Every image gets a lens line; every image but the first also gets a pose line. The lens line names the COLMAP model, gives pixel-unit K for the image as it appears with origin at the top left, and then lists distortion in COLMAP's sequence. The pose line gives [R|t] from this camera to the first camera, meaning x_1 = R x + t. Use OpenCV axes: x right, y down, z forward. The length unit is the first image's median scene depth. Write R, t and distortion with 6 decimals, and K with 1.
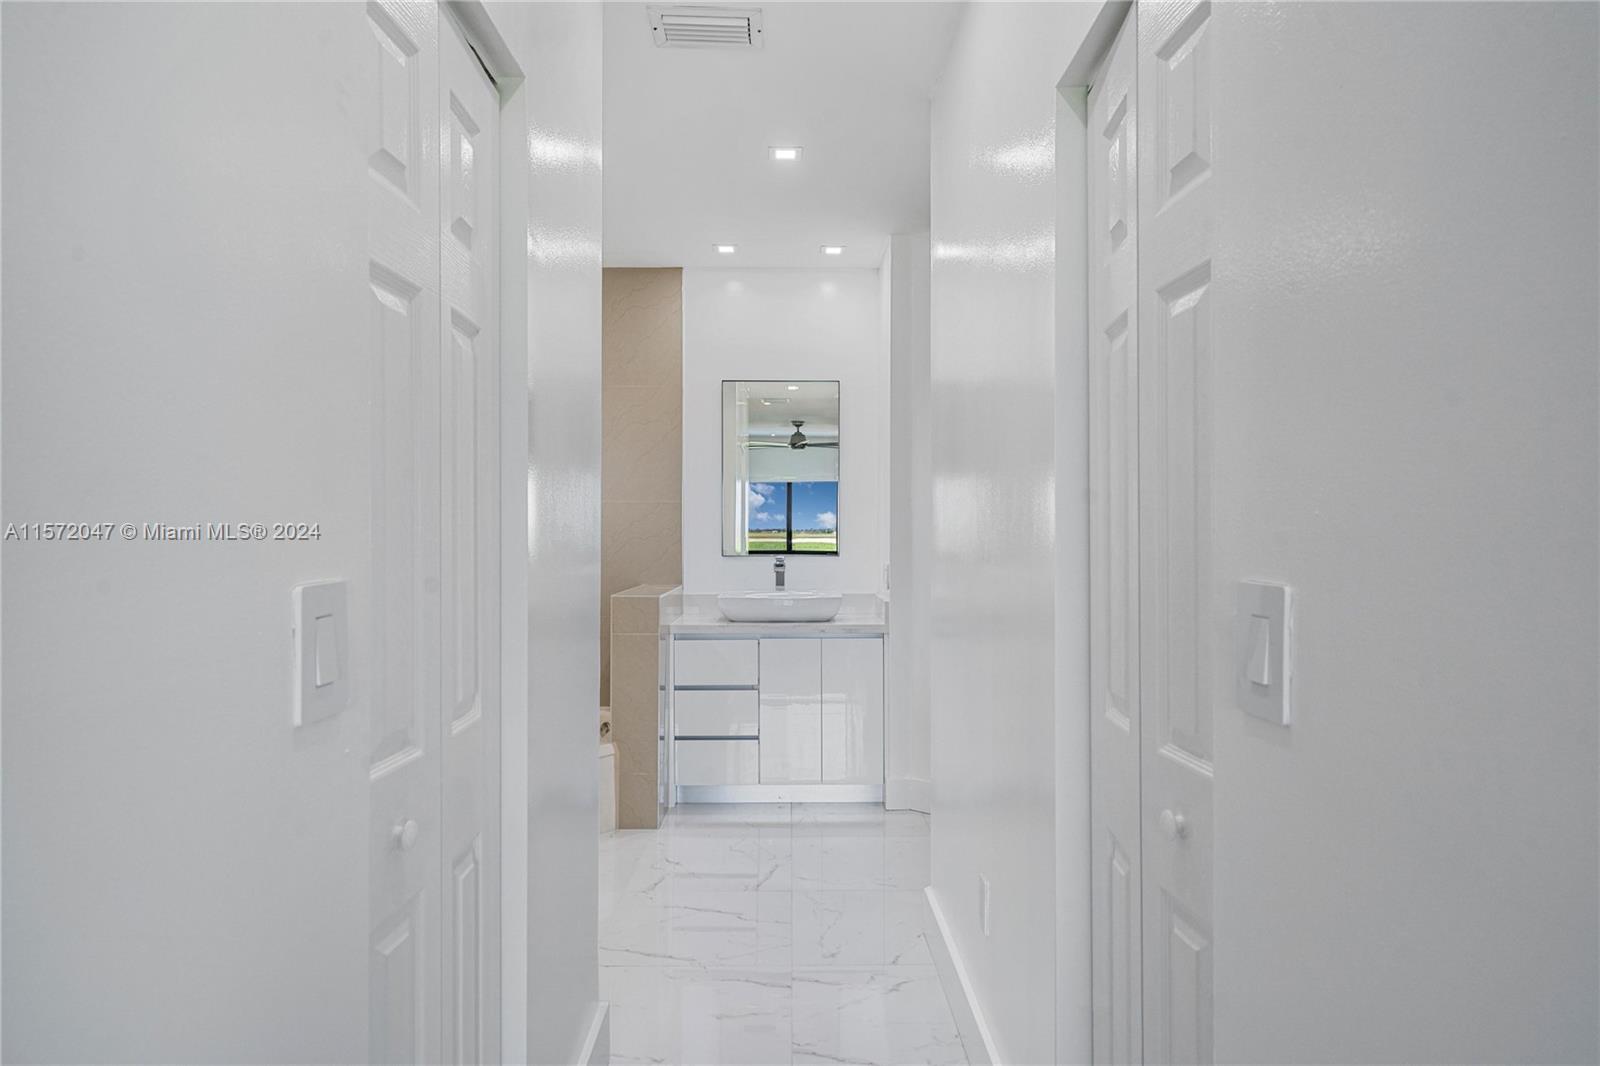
lens RADIAL K [[939.6, 0, 801.1], [0, 939.6, 531.2], [0, 0, 1]] dist [0.000951, 0.000027]
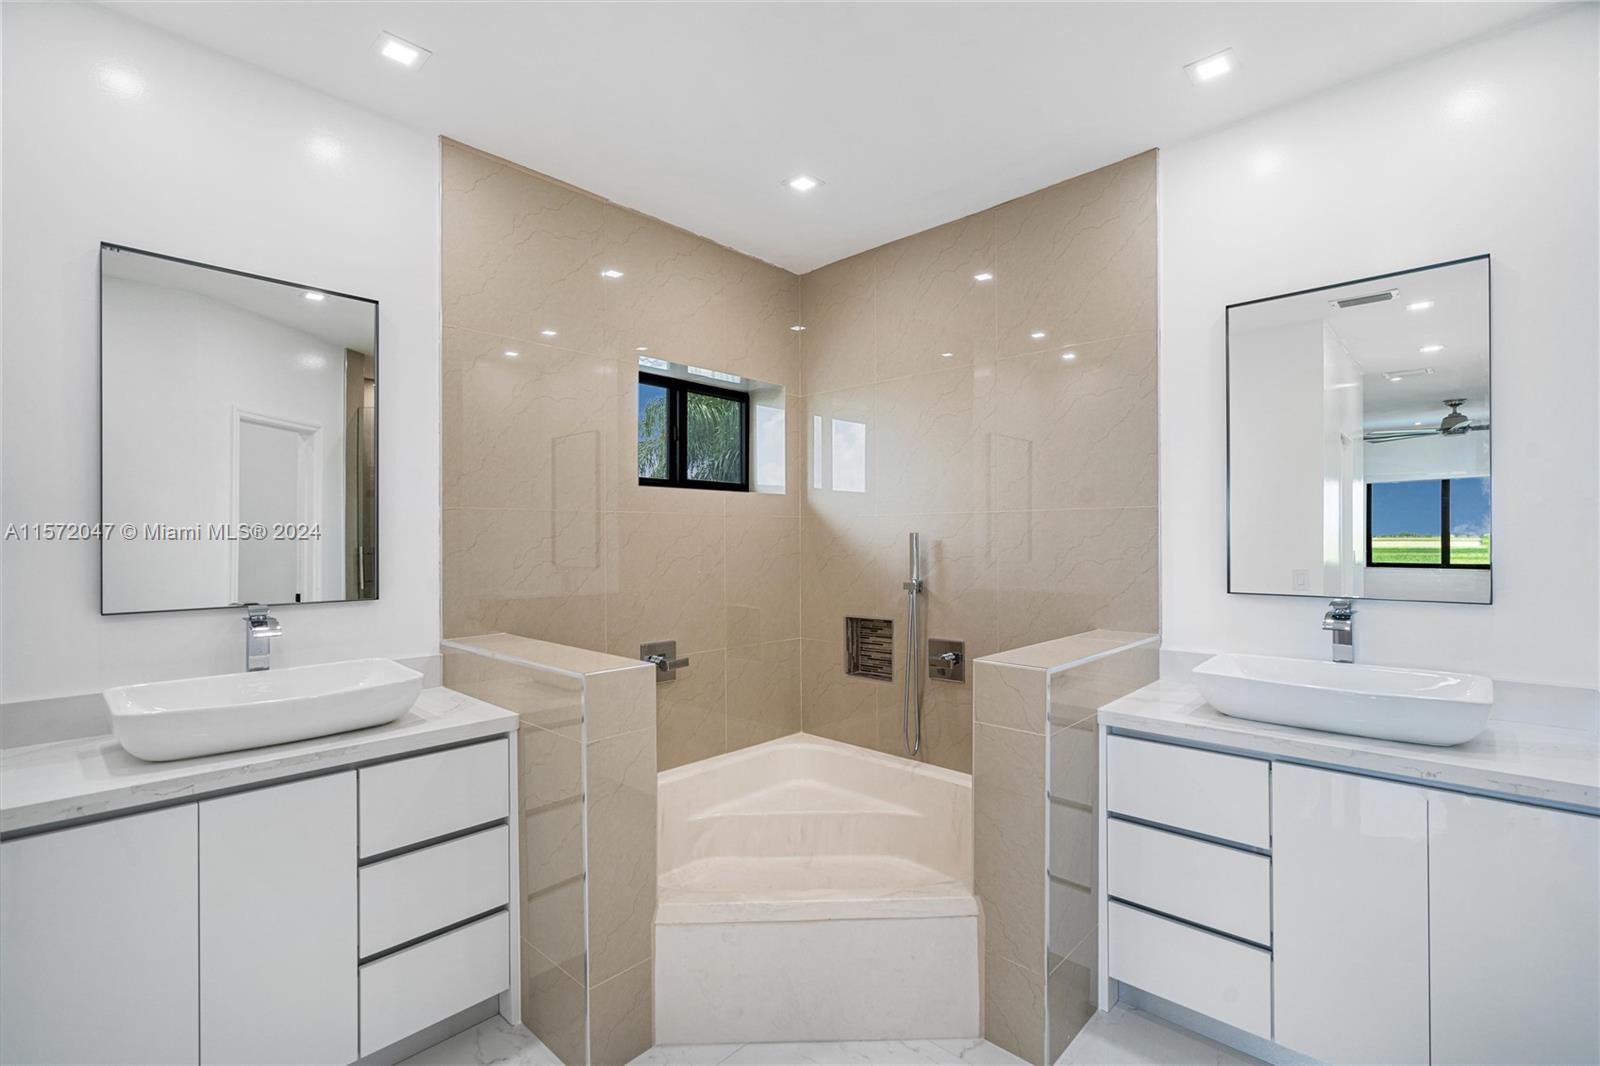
lens RADIAL K [[722.3, 0, 808.8], [0, 722.3, 538.9], [0, 0, 1]] dist [-0.001517, -0.000166]
pose [[0.728120, -0.002229, -0.685446, 0.039447], [0.003995, 0.999992, 0.000991, -0.010775], [0.685438, -0.003460, 0.728123, 0.469084]]
